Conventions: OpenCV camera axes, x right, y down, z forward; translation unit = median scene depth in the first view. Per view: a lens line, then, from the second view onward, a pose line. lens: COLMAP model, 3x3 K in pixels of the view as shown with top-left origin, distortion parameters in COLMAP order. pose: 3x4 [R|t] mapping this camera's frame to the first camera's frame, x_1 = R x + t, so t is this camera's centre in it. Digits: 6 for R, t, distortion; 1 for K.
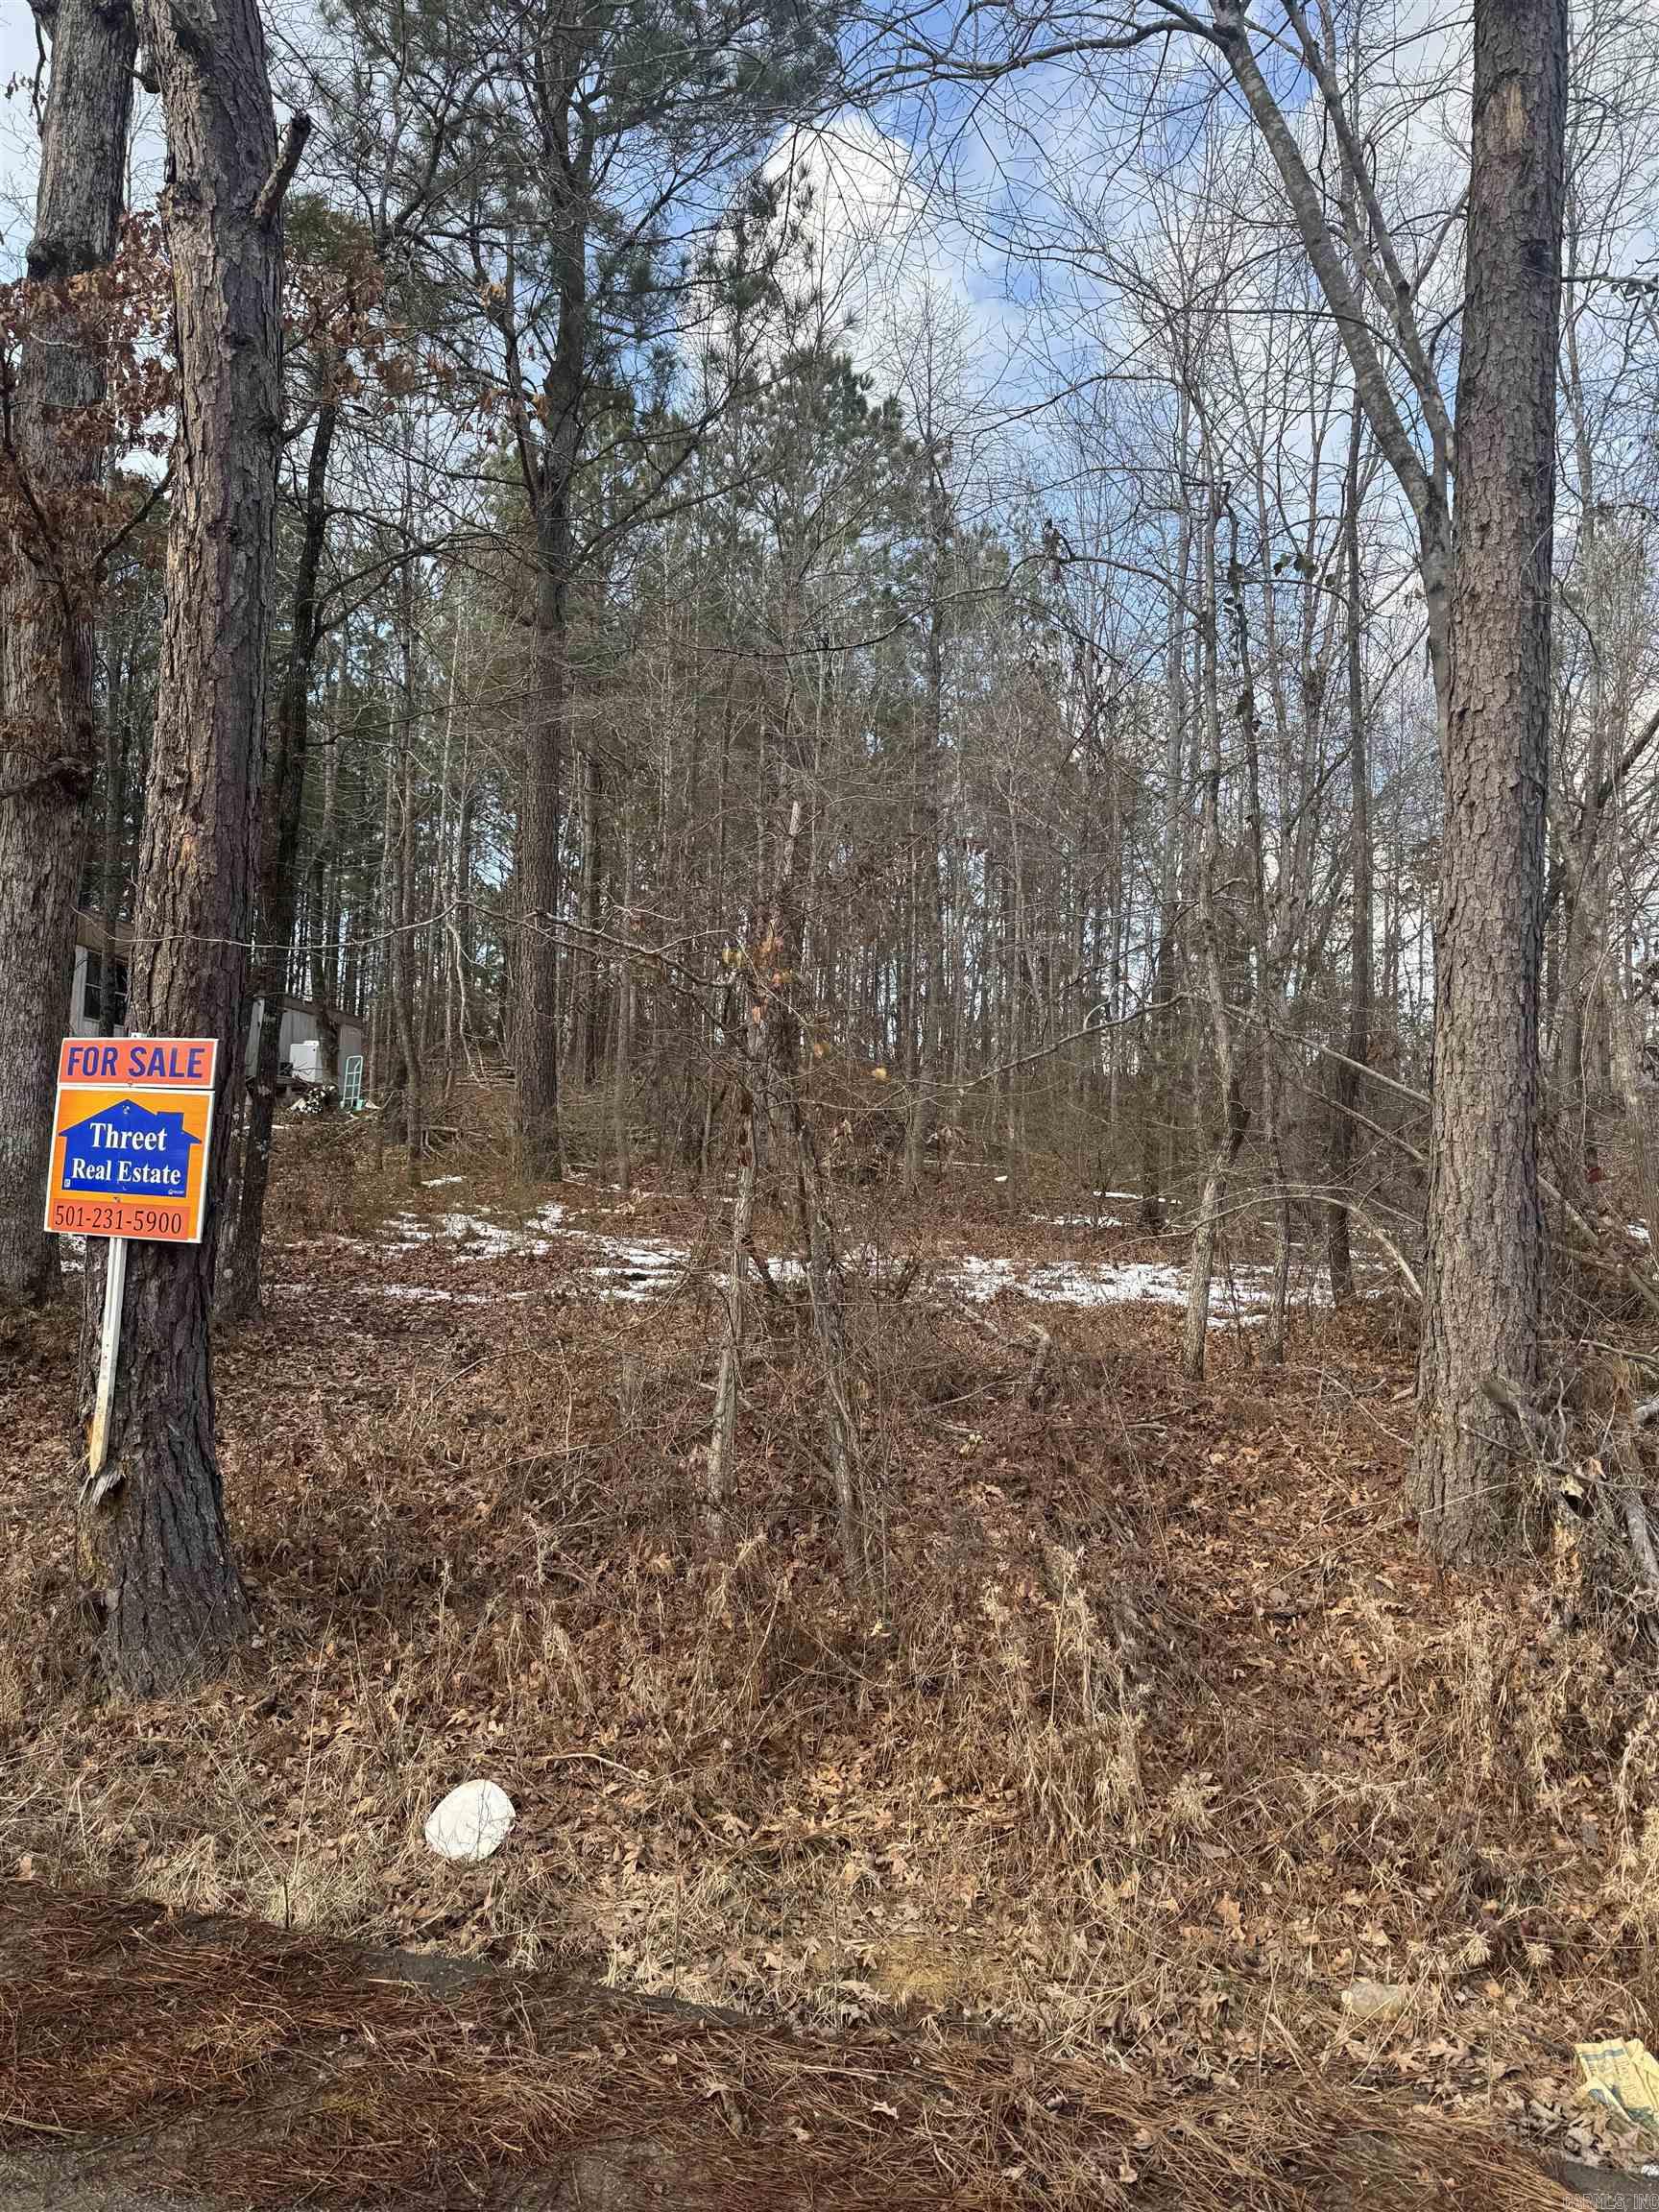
lens RADIAL K [[1548.8, 0, 832.0], [0, 1548.8, 1088.3], [0, 0, 1]] dist [0.062237, -0.035351]
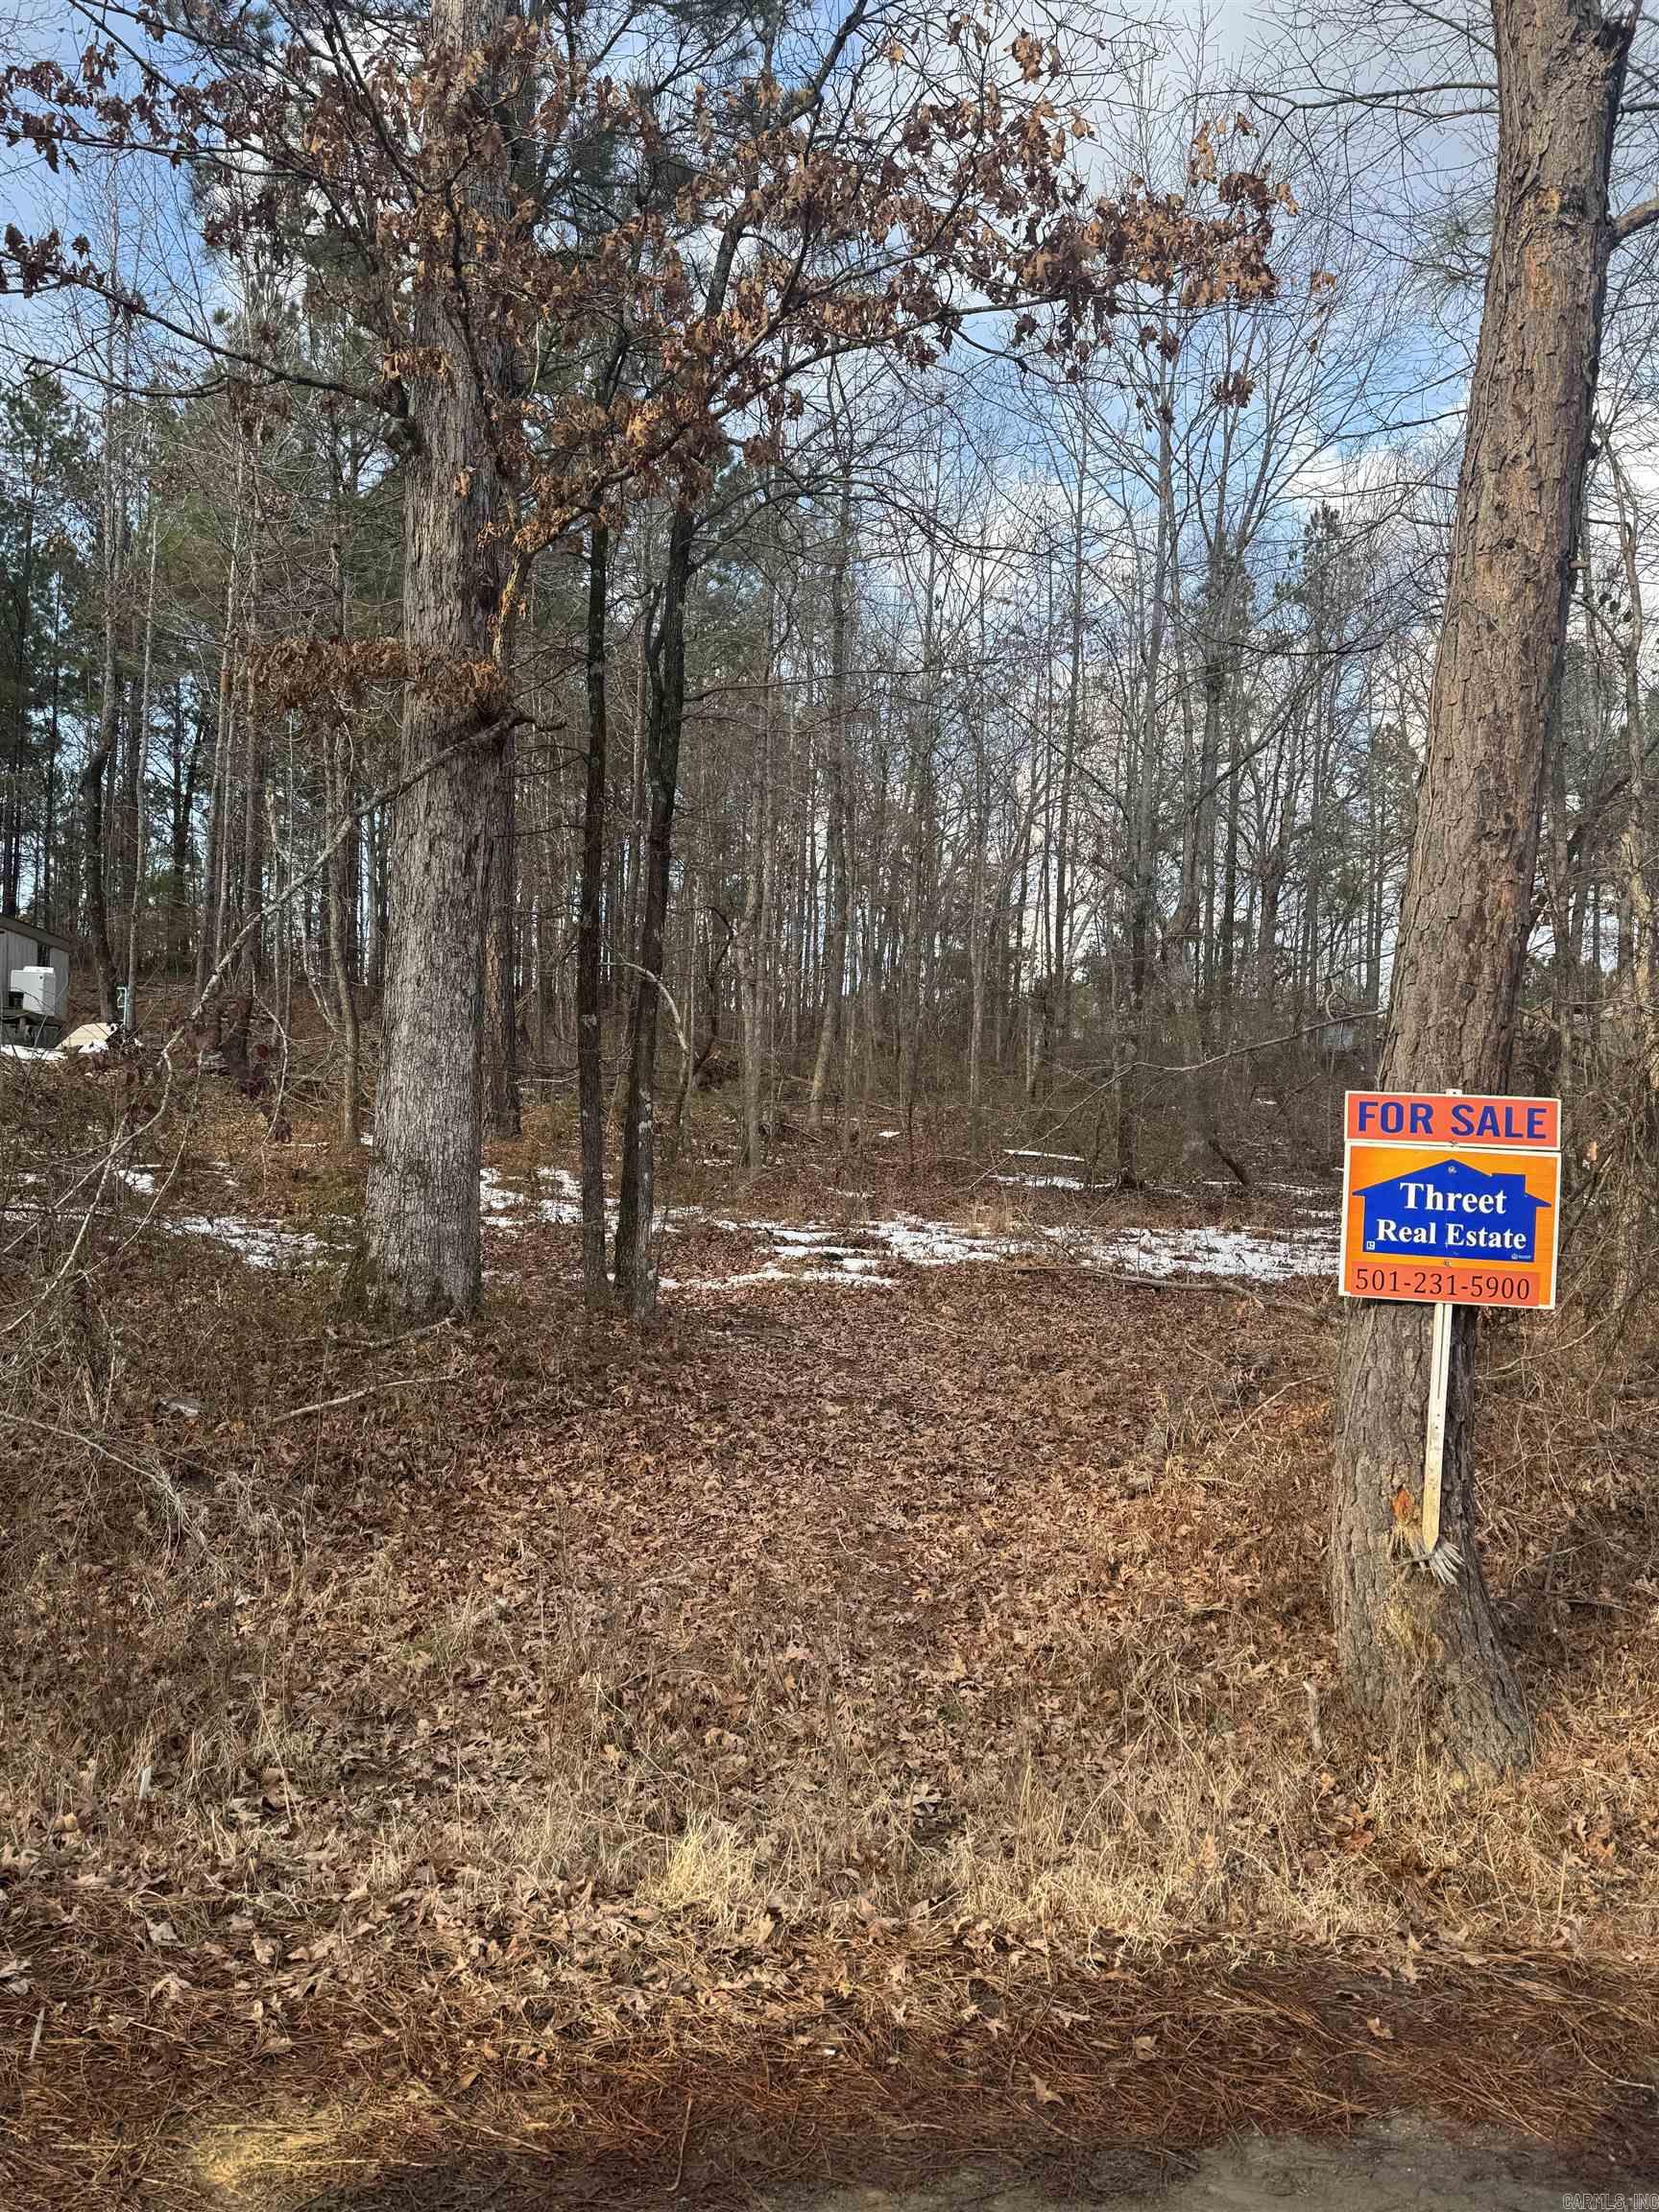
lens RADIAL K [[1548.8, 0, 834.7], [0, 1548.8, 1098.8], [0, 0, 1]] dist [0.062237, -0.035351]
pose [[0.958931, 0.009633, 0.283477, -1.084736], [-0.023532, 0.998680, 0.045665, -0.064715], [-0.282663, -0.050460, 0.957891, 0.193975]]
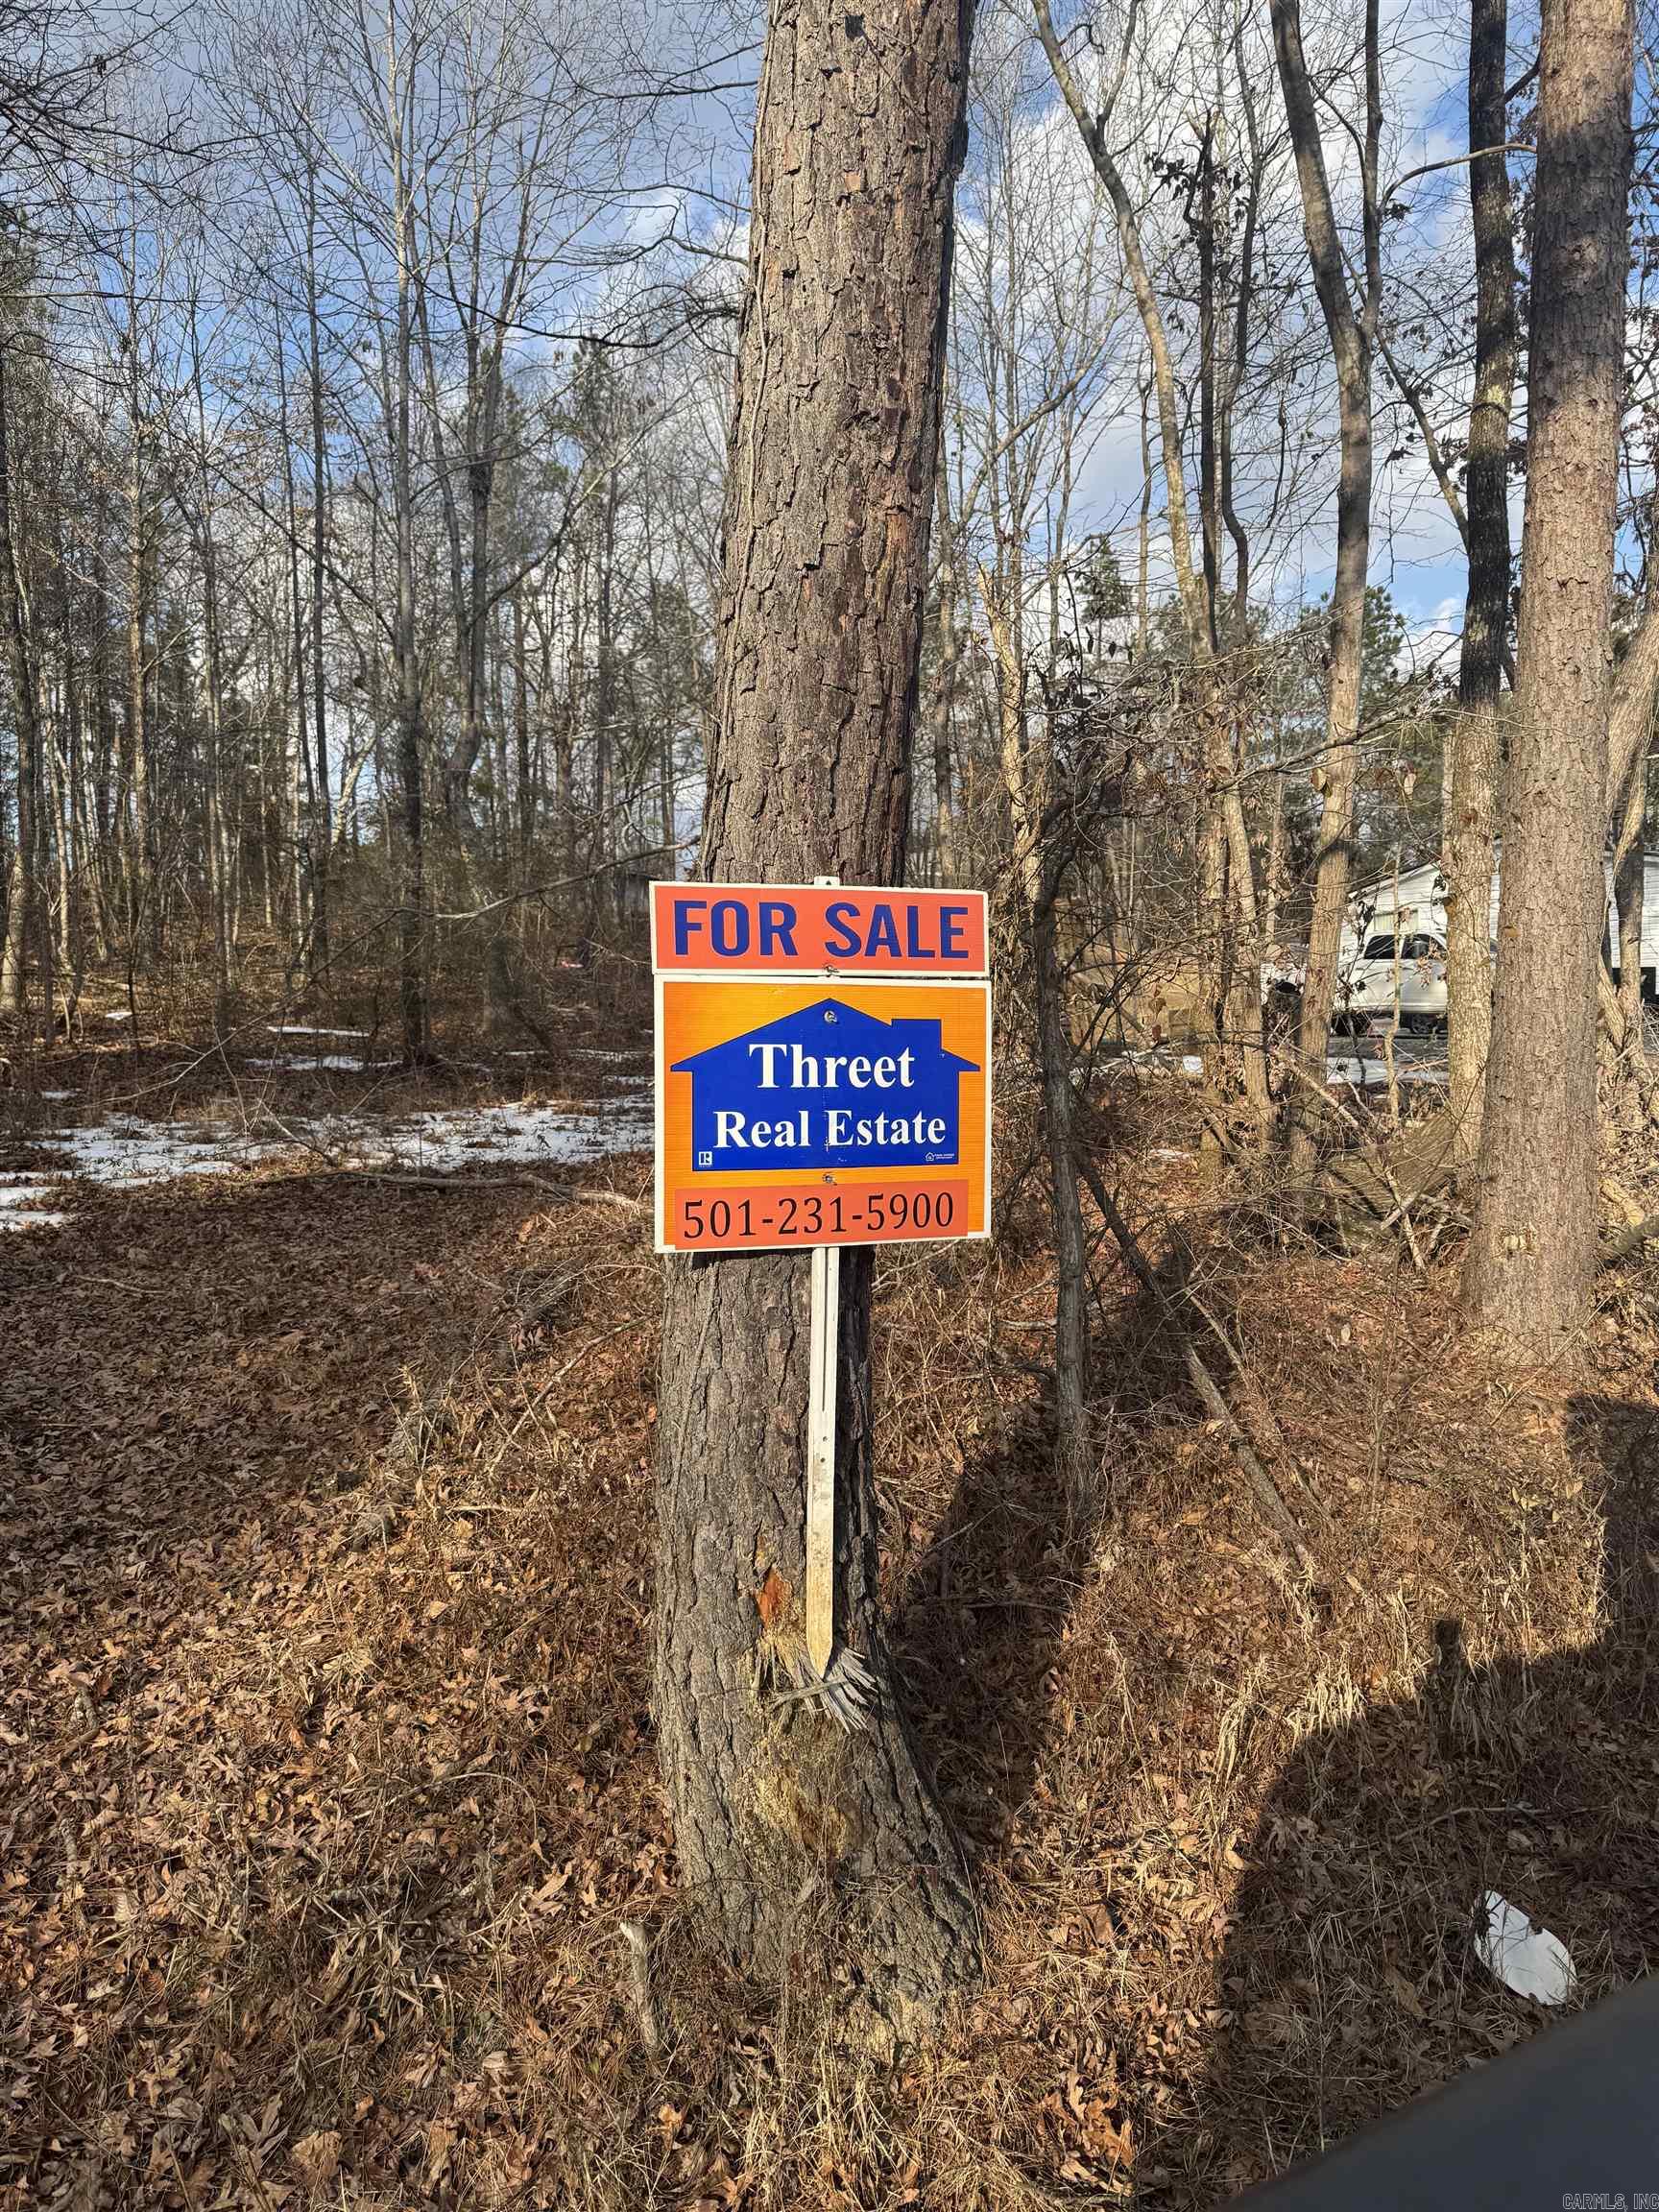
lens RADIAL K [[1548.8, 0, 841.8], [0, 1548.8, 1110.5], [0, 0, 1]] dist [0.062237, -0.035351]
pose [[0.747508, -0.082168, 0.659152, -0.810948], [-0.005242, 0.991559, 0.129550, -0.024575], [-0.664233, -0.100295, 0.740767, 0.590209]]
